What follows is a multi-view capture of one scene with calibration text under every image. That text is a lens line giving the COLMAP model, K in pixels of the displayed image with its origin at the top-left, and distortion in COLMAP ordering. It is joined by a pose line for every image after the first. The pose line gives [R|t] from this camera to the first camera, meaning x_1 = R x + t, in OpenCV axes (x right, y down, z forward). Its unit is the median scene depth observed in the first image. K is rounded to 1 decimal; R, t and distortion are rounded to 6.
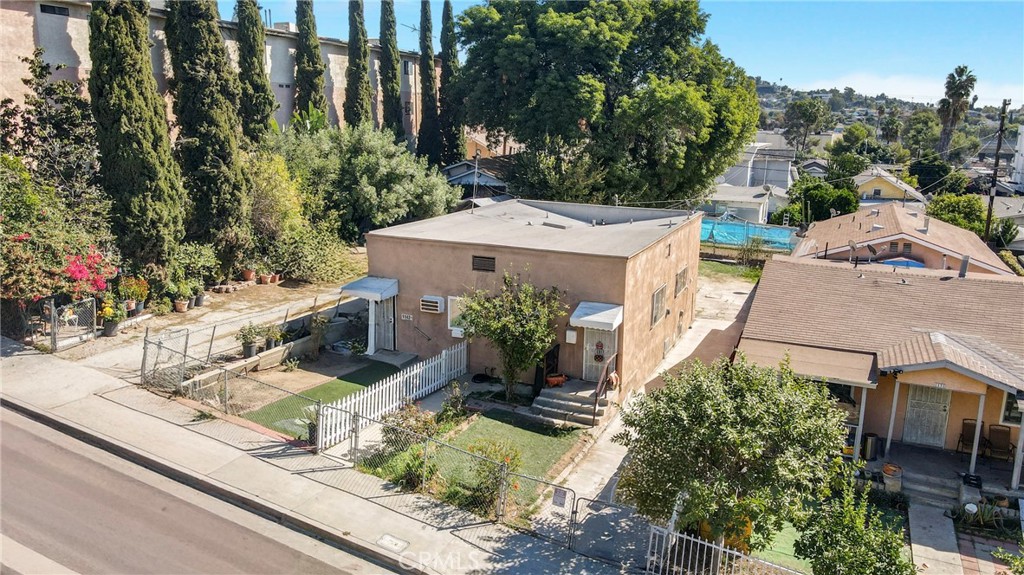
lens RADIAL K [[768.7, 0, 512.0], [0, 768.7, 287.5], [0, 0, 1]] dist [0.010794, 0.005828]
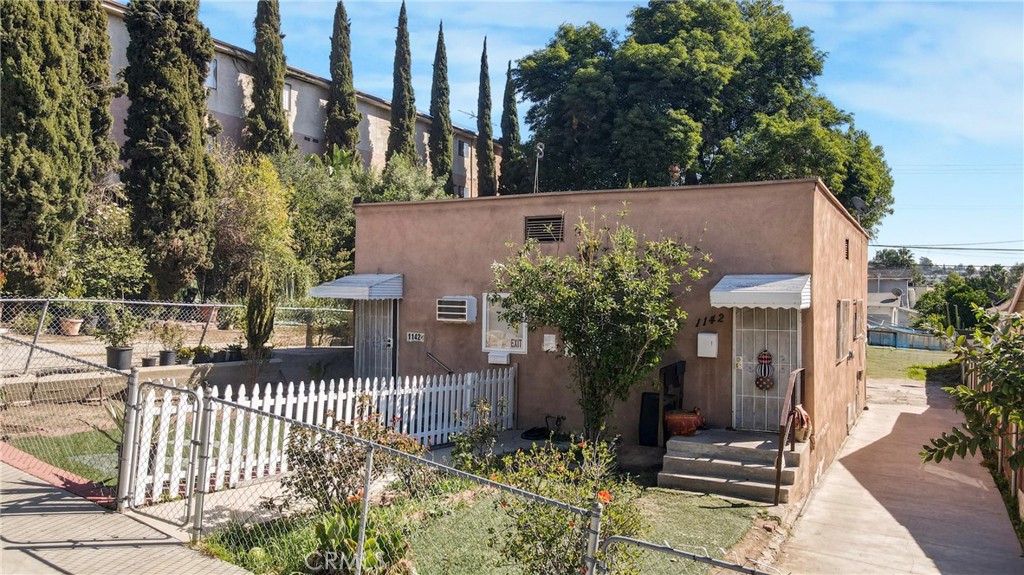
lens RADIAL K [[762.2, 0, 512.0], [0, 762.2, 287.5], [0, 0, 1]] dist [0.012323, 0.008412]
pose [[0.996190, -0.003189, -0.087147, -0.009441], [-0.016582, 0.974171, -0.225201, 0.120304], [0.085614, 0.225788, 0.970407, 0.384377]]
